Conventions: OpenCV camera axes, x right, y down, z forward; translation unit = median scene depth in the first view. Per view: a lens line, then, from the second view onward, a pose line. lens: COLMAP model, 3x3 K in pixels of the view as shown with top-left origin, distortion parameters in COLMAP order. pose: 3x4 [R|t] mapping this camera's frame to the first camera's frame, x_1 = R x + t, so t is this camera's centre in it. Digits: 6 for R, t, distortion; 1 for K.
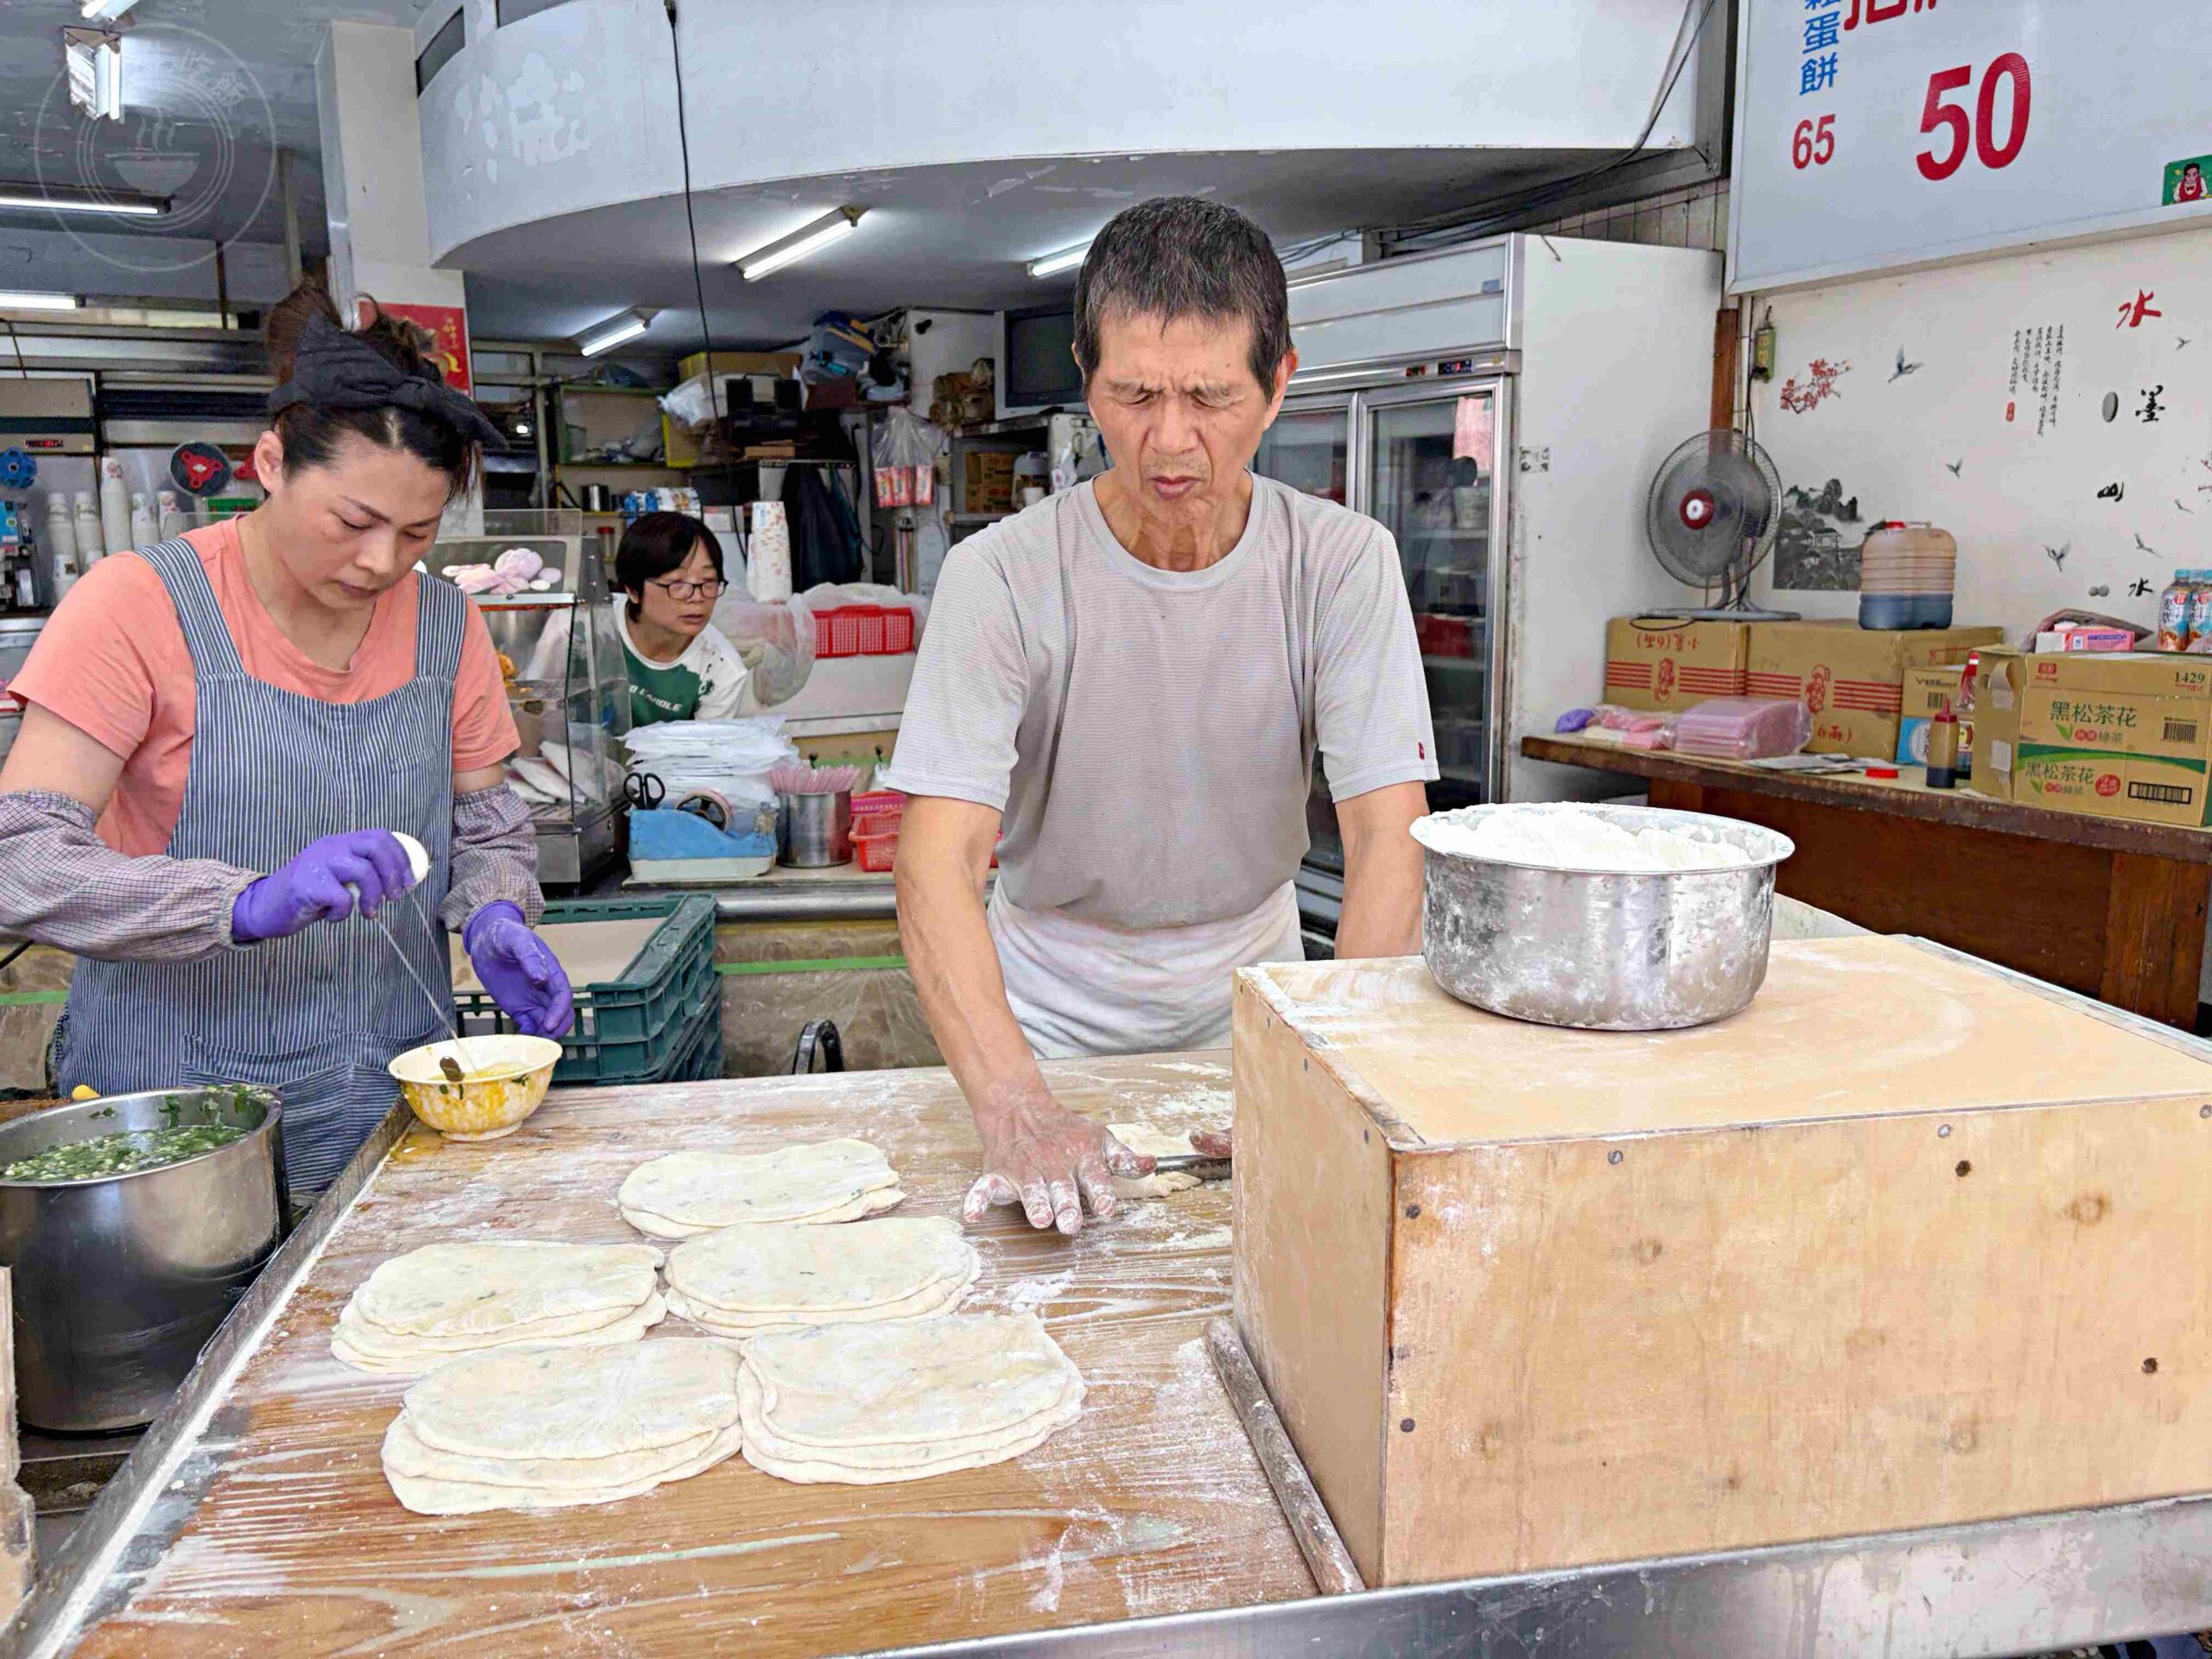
lens RADIAL K [[1678.0, 0, 1151.6], [0, 1678.0, 833.1], [0, 0, 1]] dist [0.057367, -0.068333]
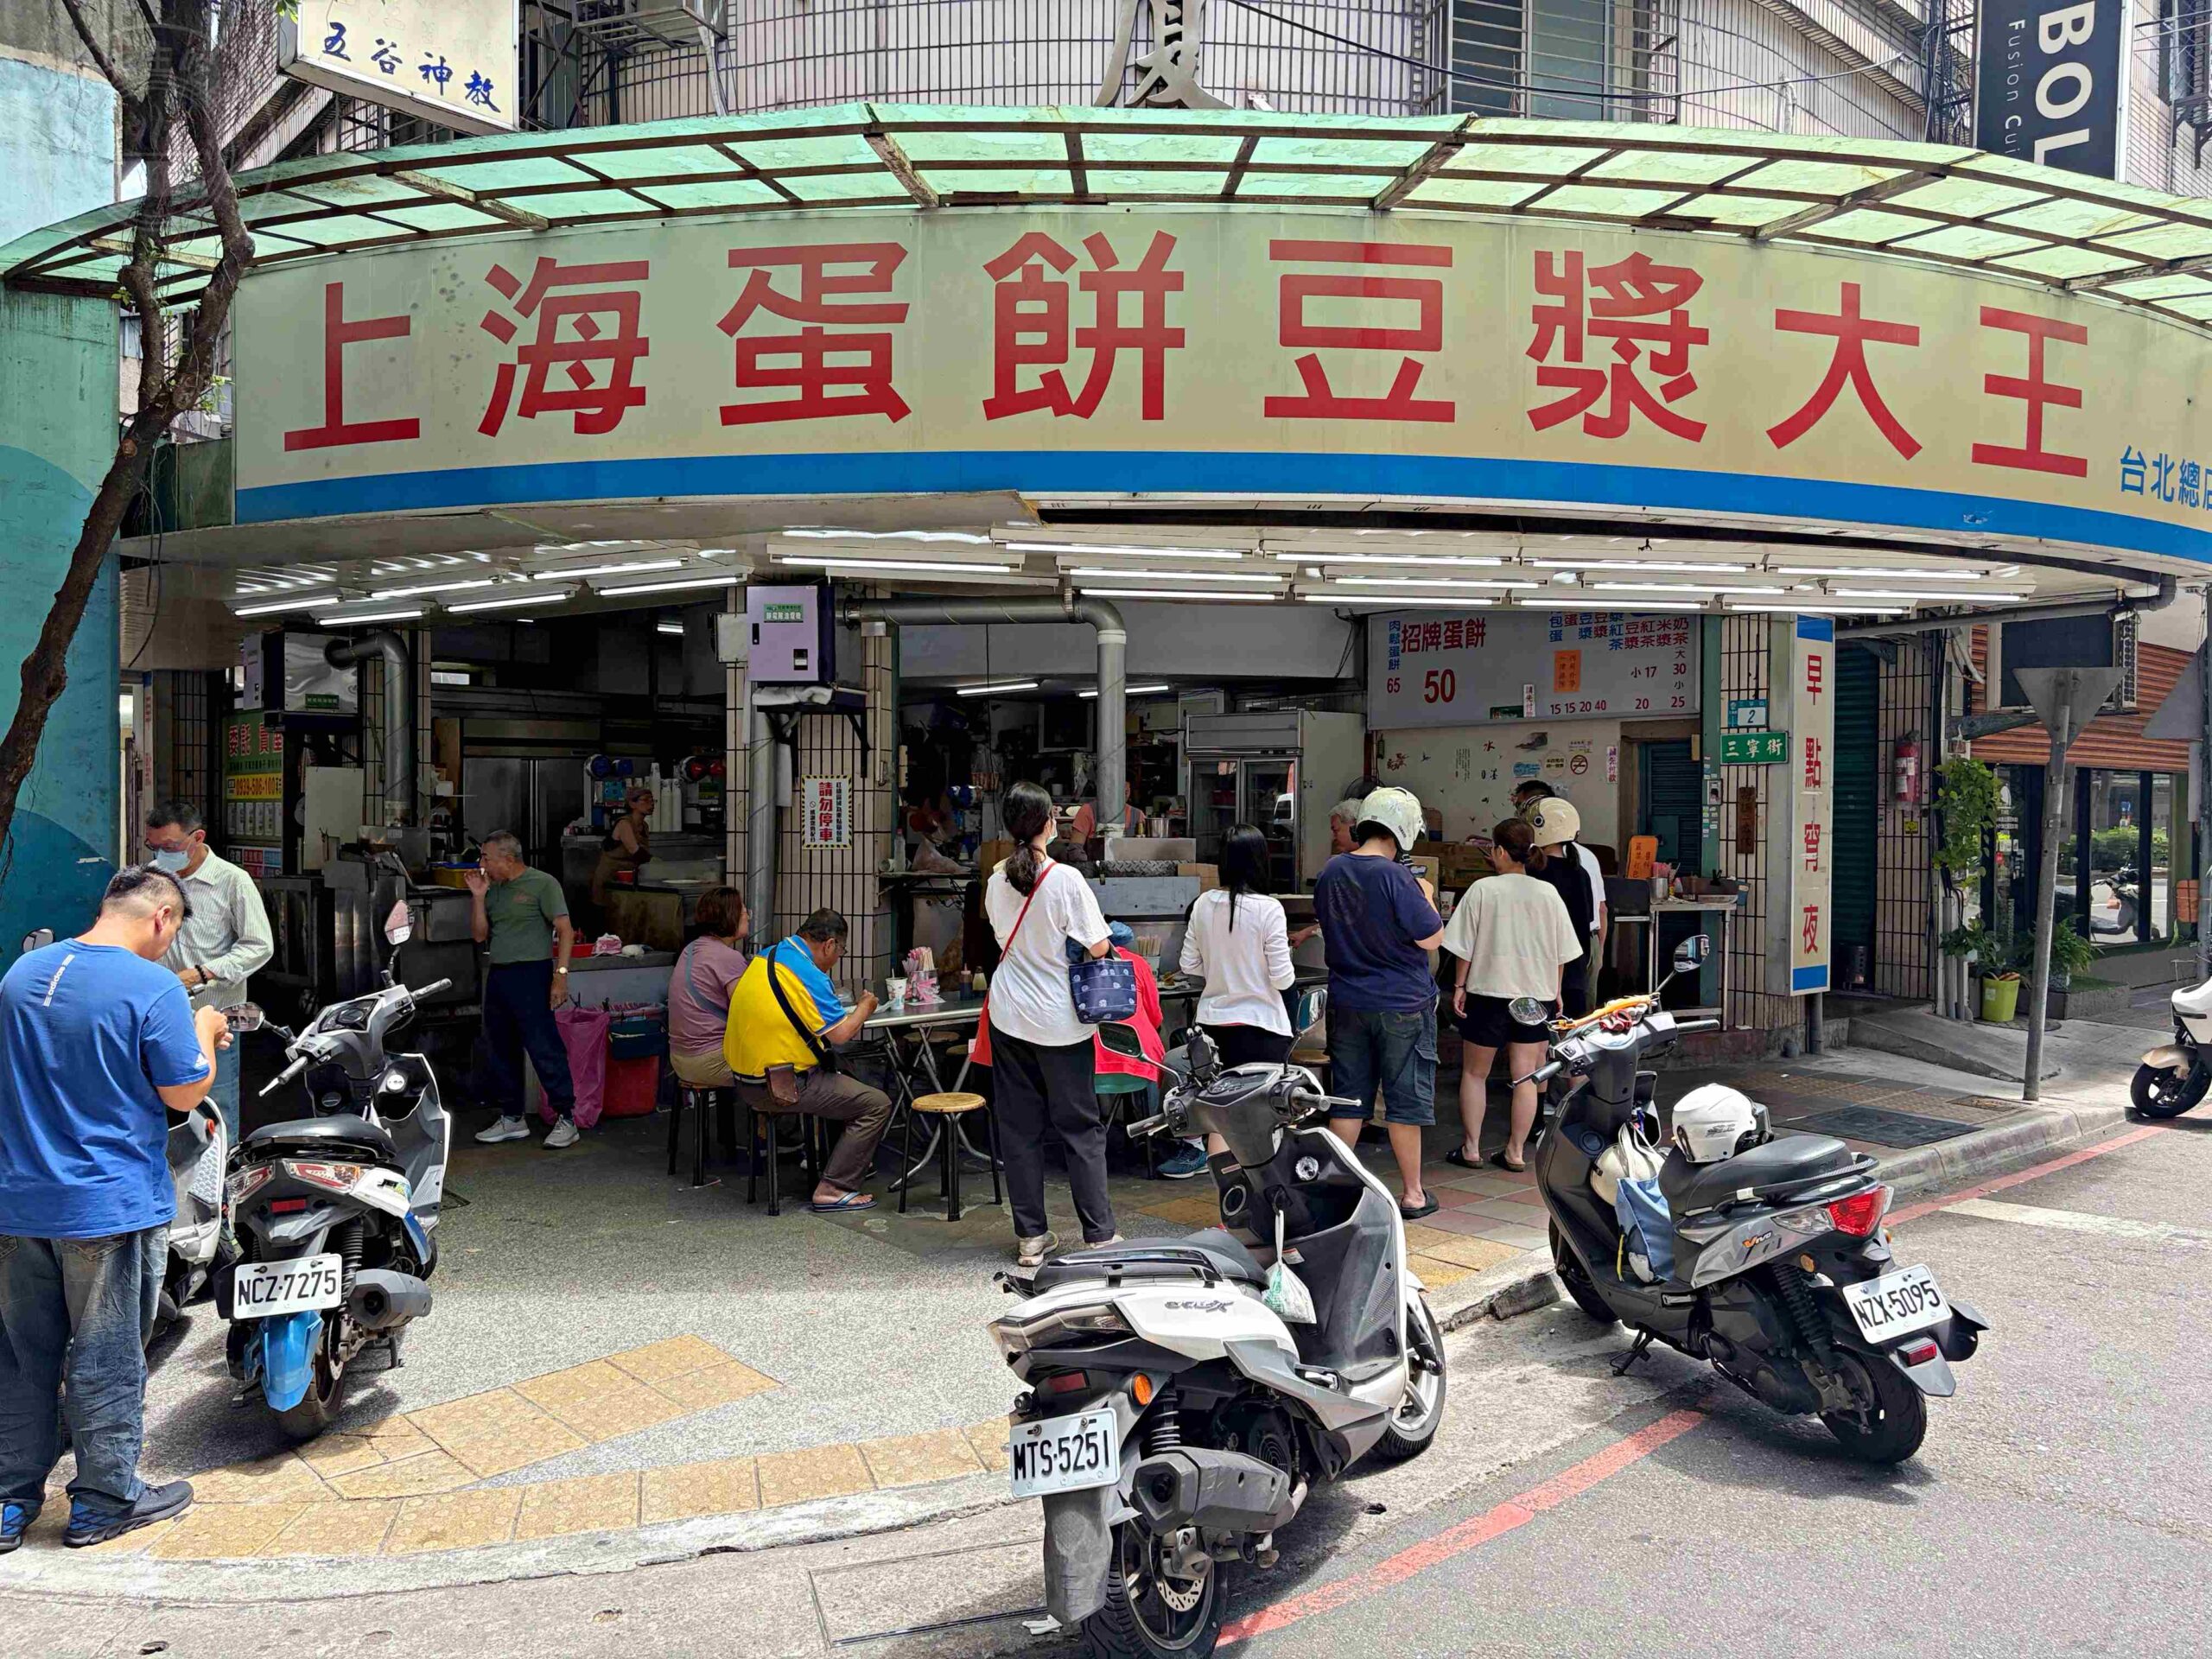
lens RADIAL K [[1662.2, 0, 1106.8], [0, 1662.2, 826.3], [0, 0, 1]] dist [0.025996, -0.013621]
pose [[0.983408, 0.015834, 0.180713, -0.672886], [0.014333, 0.986287, -0.164418, 0.337485], [-0.180839, 0.164280, 0.969696, -1.818097]]
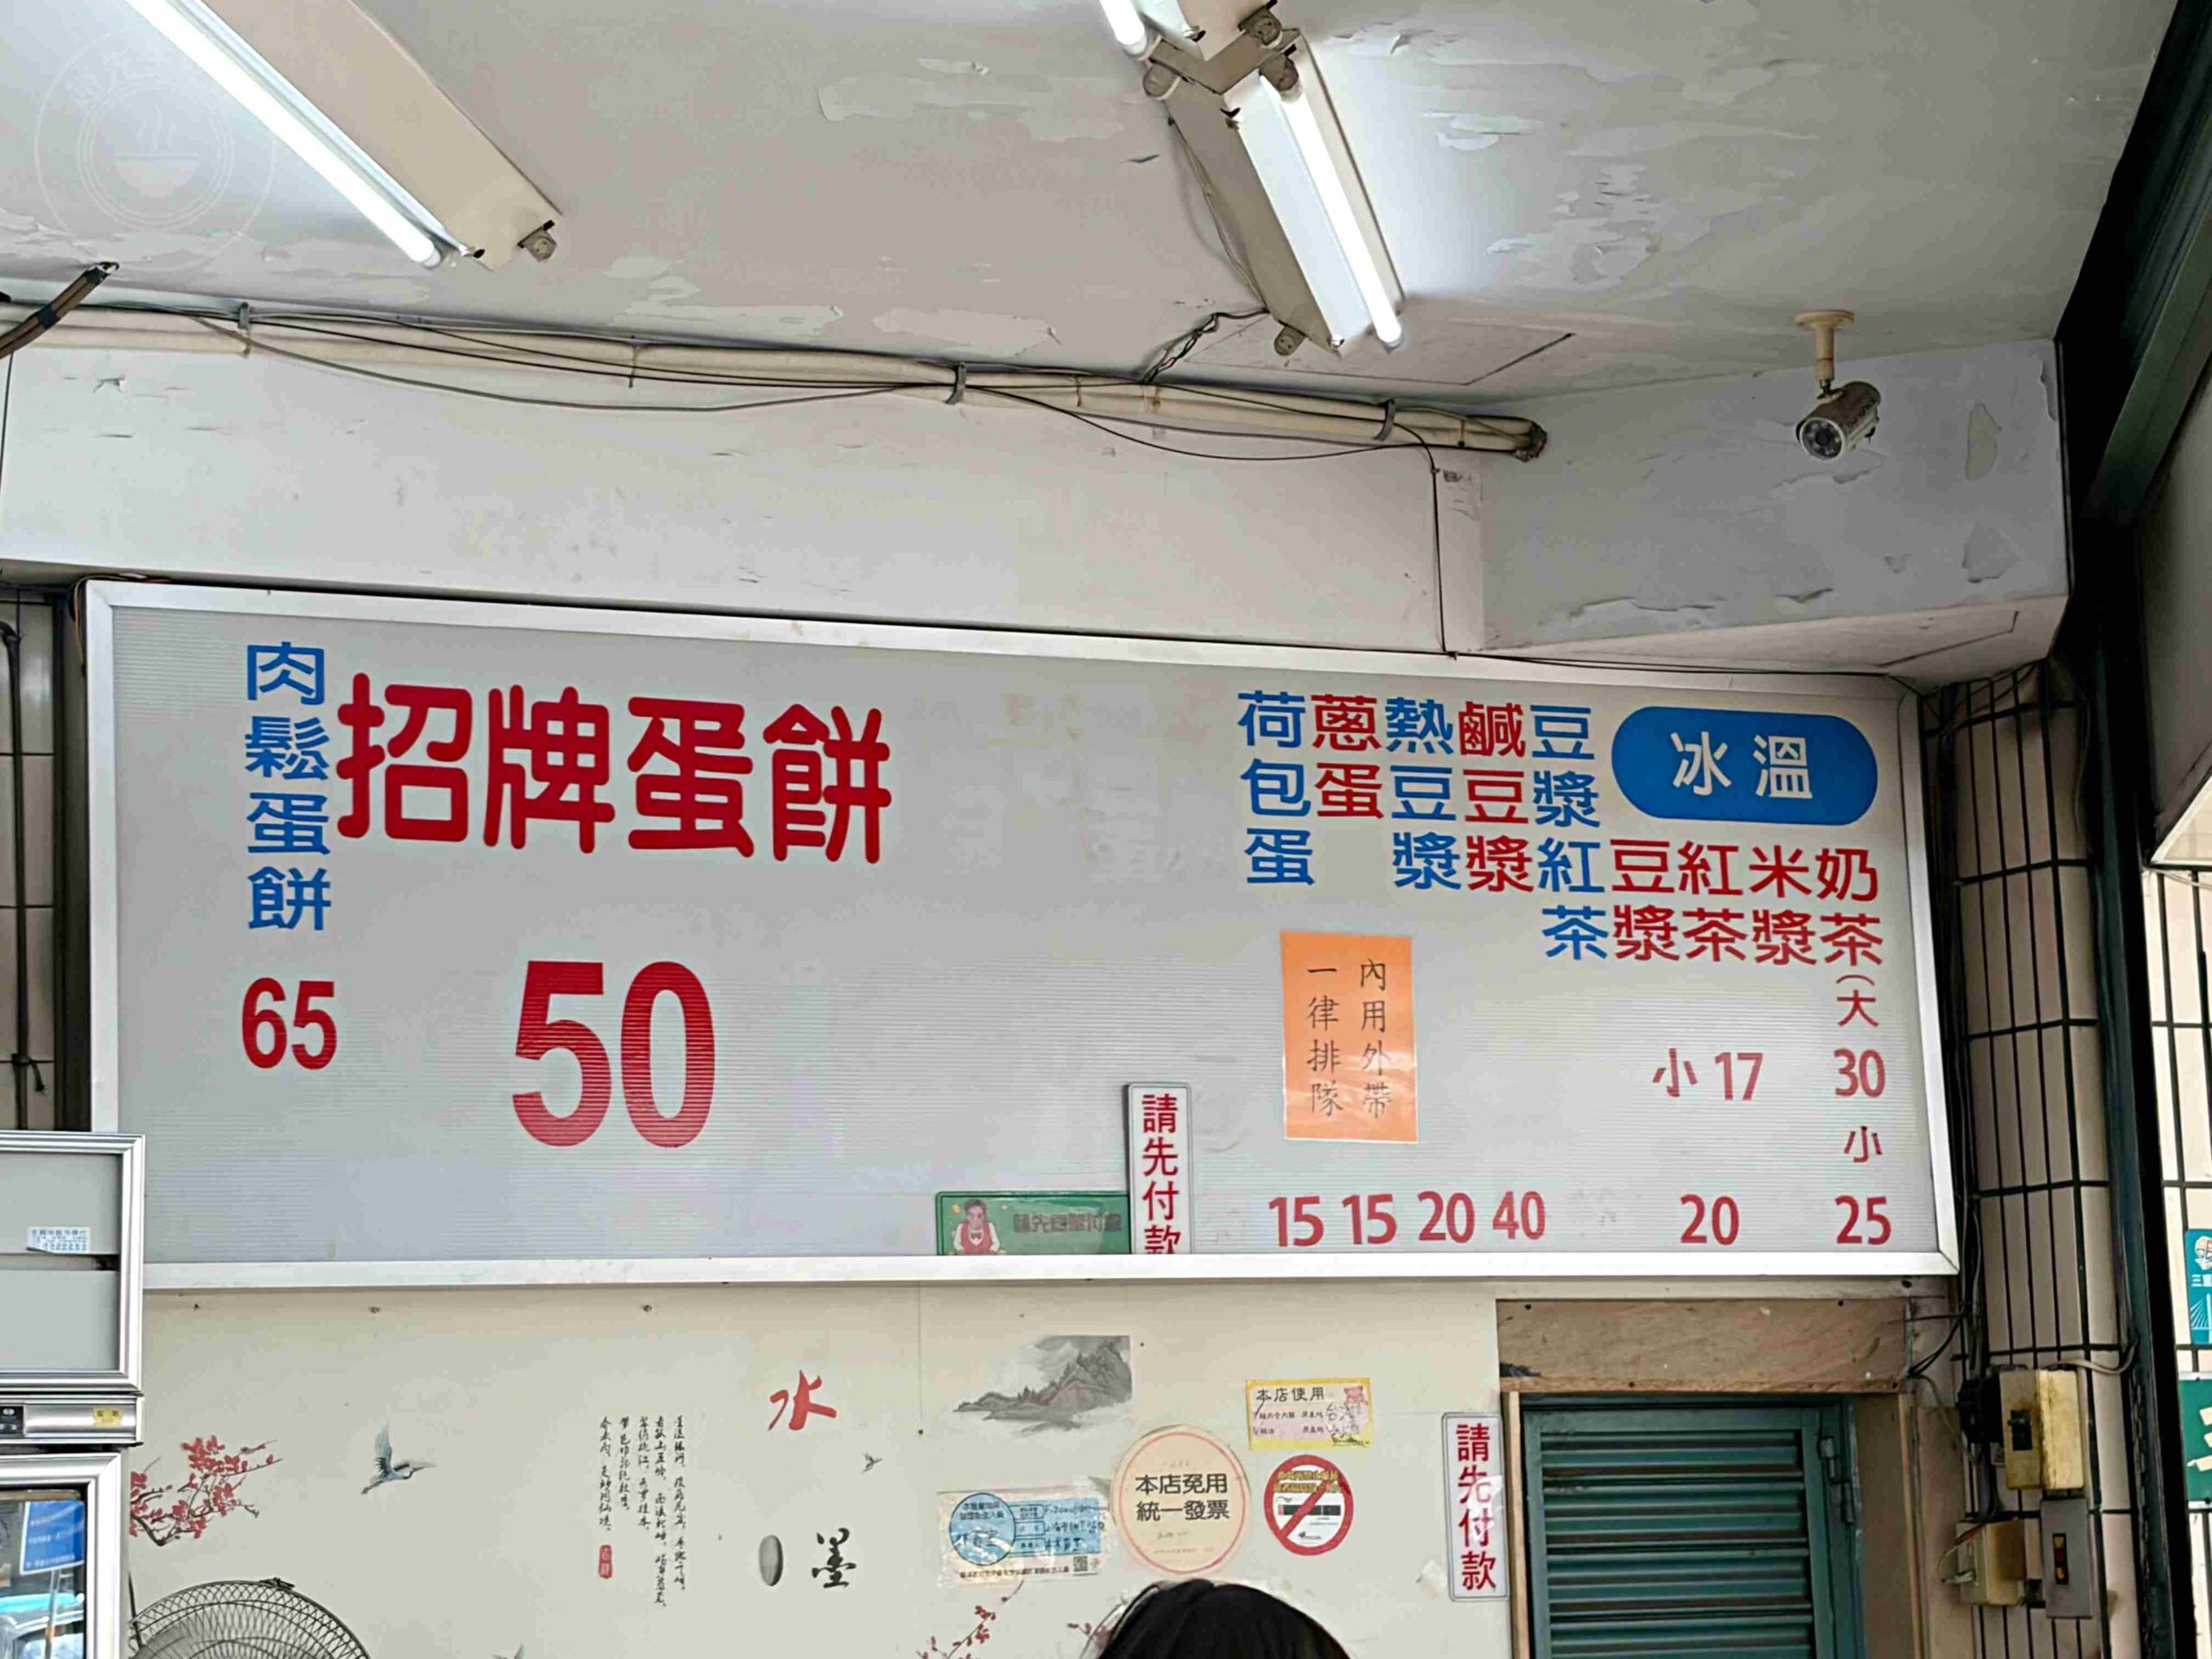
lens RADIAL K [[4882.2, 0, 1025.7], [0, 4882.2, 834.4], [0, 0, 1]] dist [0.253008, -0.999051]
pose [[0.107553, 0.160518, 0.981156, -1.063461], [0.200467, 0.963108, -0.179541, -0.158270], [-0.973779, 0.216000, 0.071406, 0.687490]]
